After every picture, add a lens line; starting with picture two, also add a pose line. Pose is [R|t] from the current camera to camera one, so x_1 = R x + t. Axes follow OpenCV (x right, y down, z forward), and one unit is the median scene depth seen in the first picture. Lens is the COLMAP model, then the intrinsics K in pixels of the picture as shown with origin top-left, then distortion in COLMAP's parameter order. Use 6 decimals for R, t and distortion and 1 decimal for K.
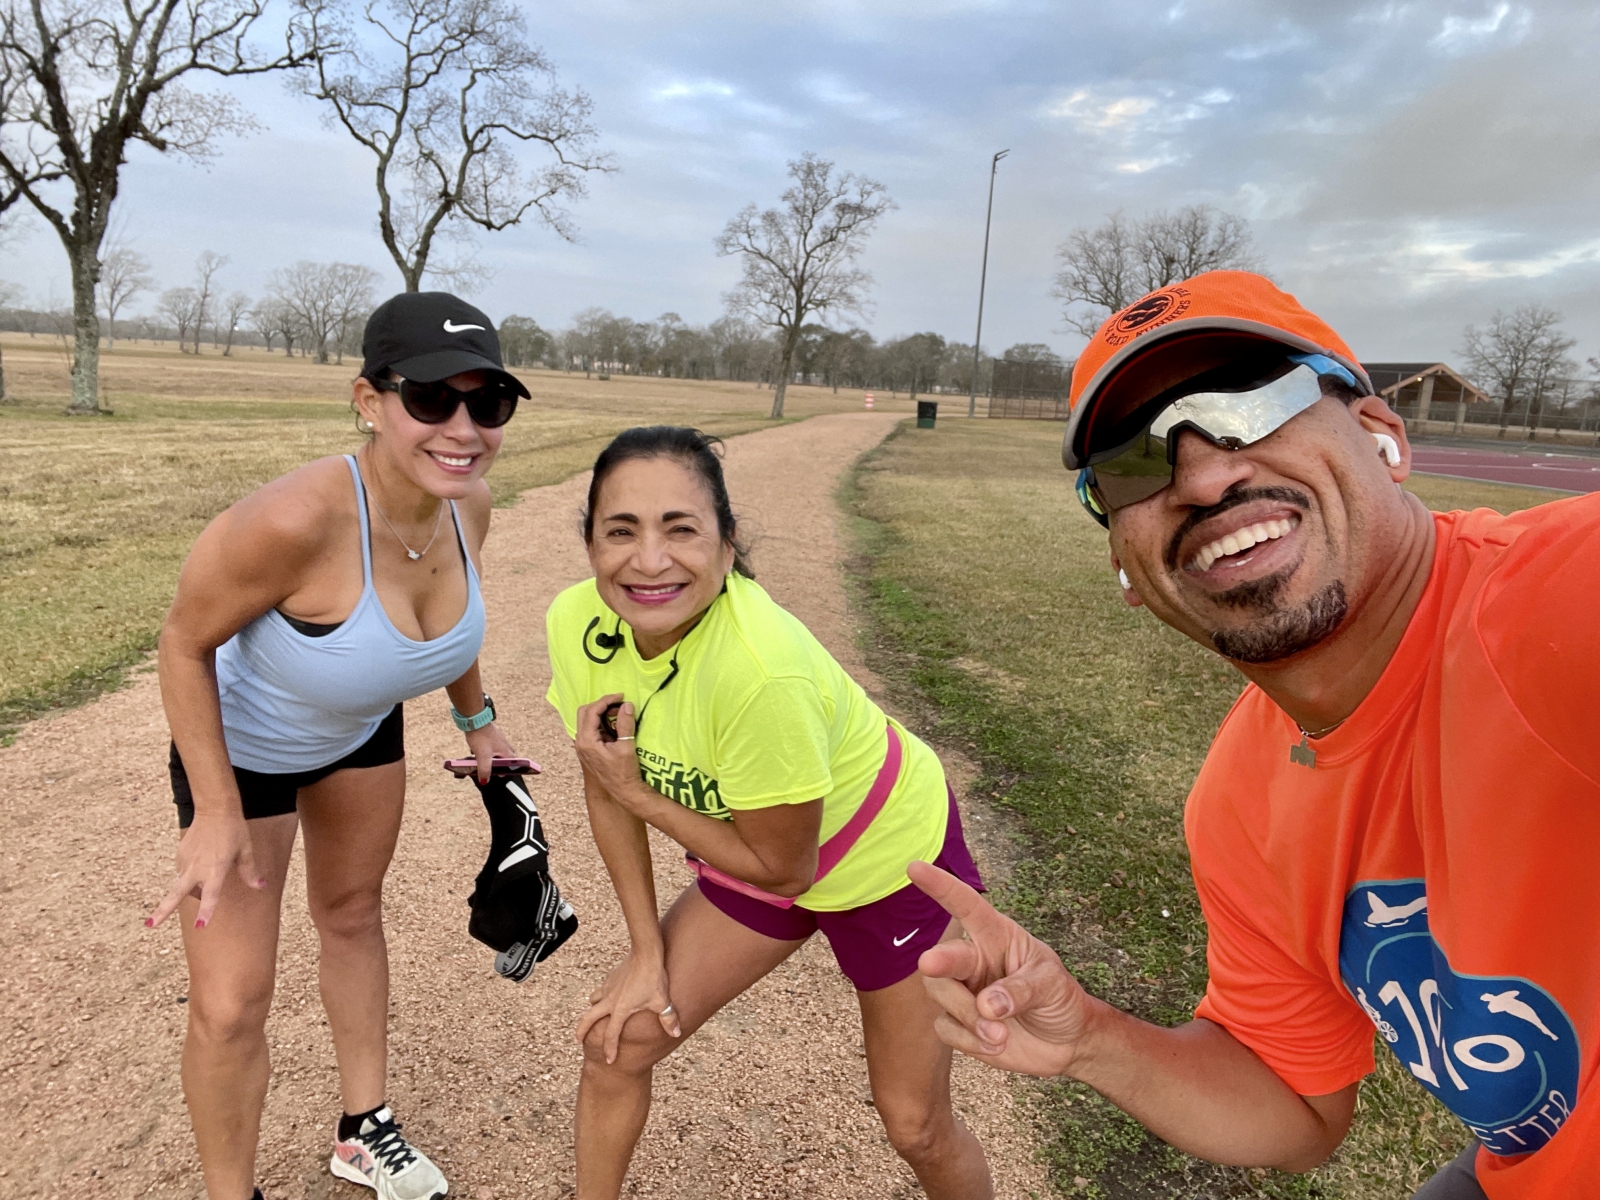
lens RADIAL K [[1075.6, 0, 797.4], [0, 1075.6, 614.8], [0, 0, 1]] dist [0.008234, -0.005379]
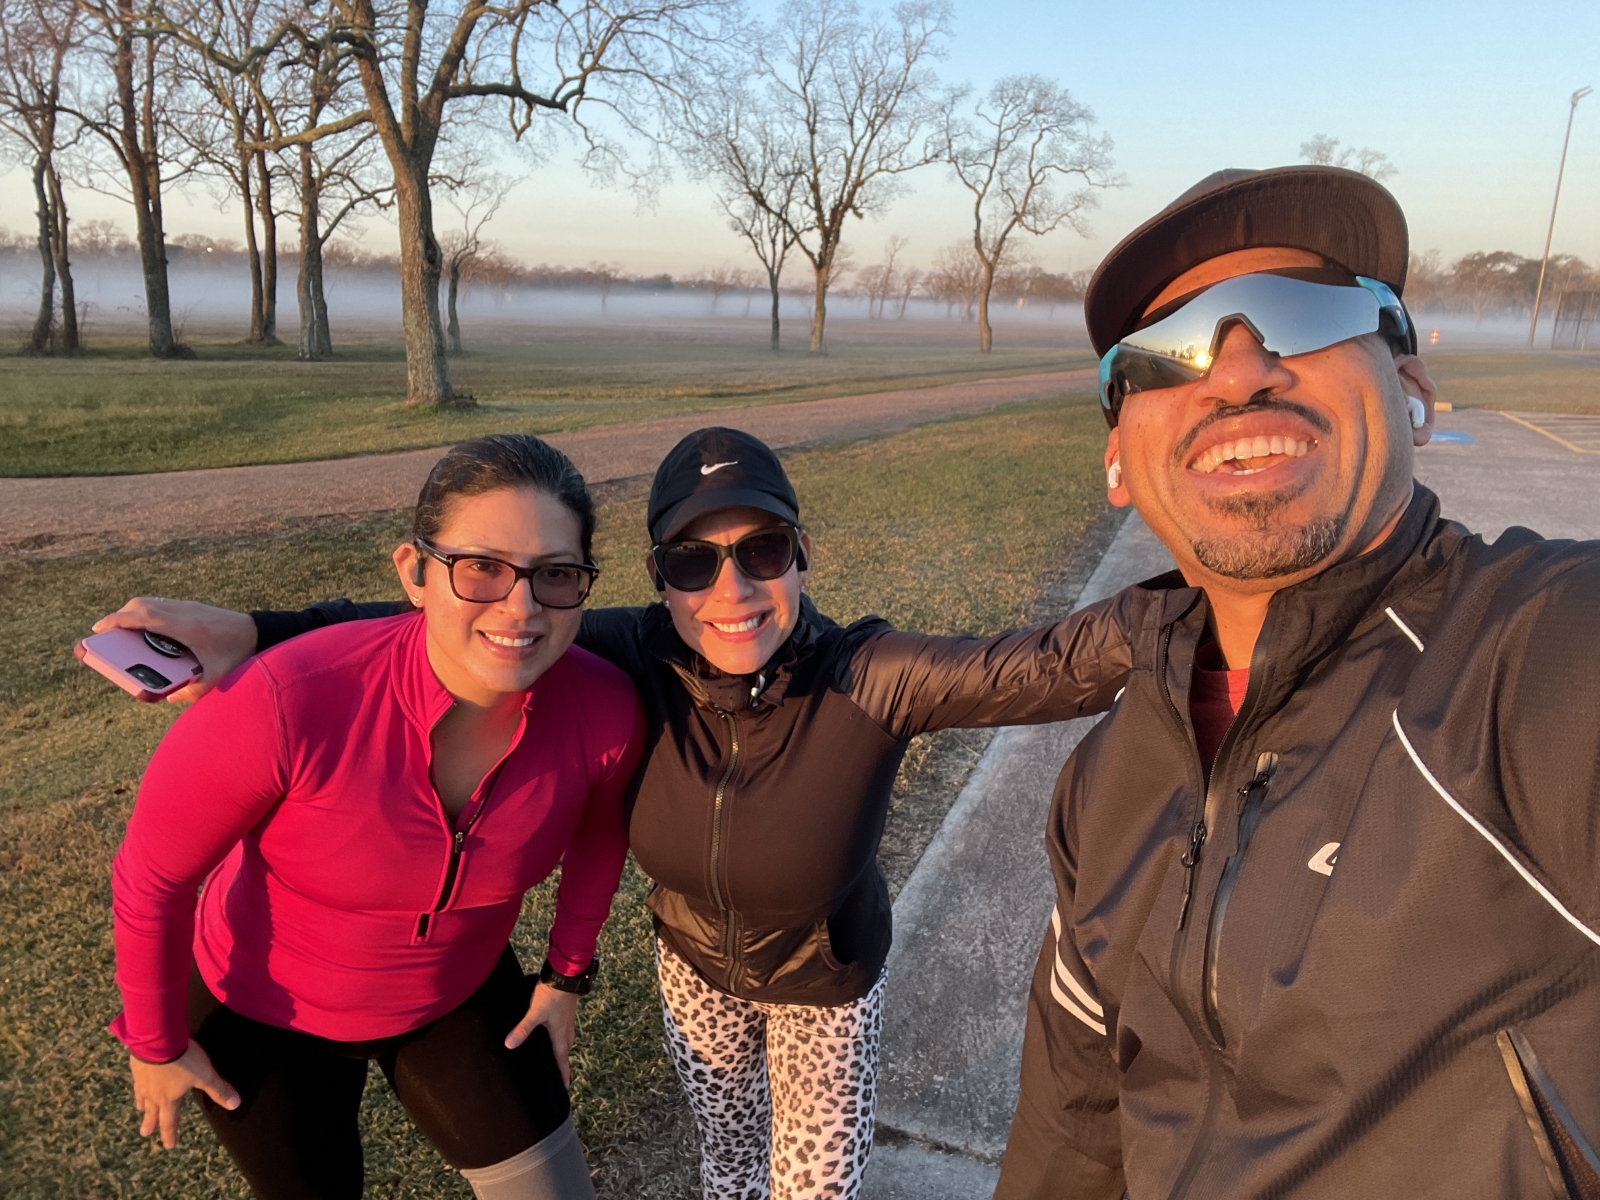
lens RADIAL K [[1075.6, 0, 789.5], [0, 1075.6, 595.3], [0, 0, 1]] dist [0.008234, -0.005379]
pose [[0.835377, 0.094467, -0.541499, 0.323697], [-0.081033, 0.995523, 0.048664, 0.126790], [0.543672, 0.003227, 0.839292, -0.538700]]
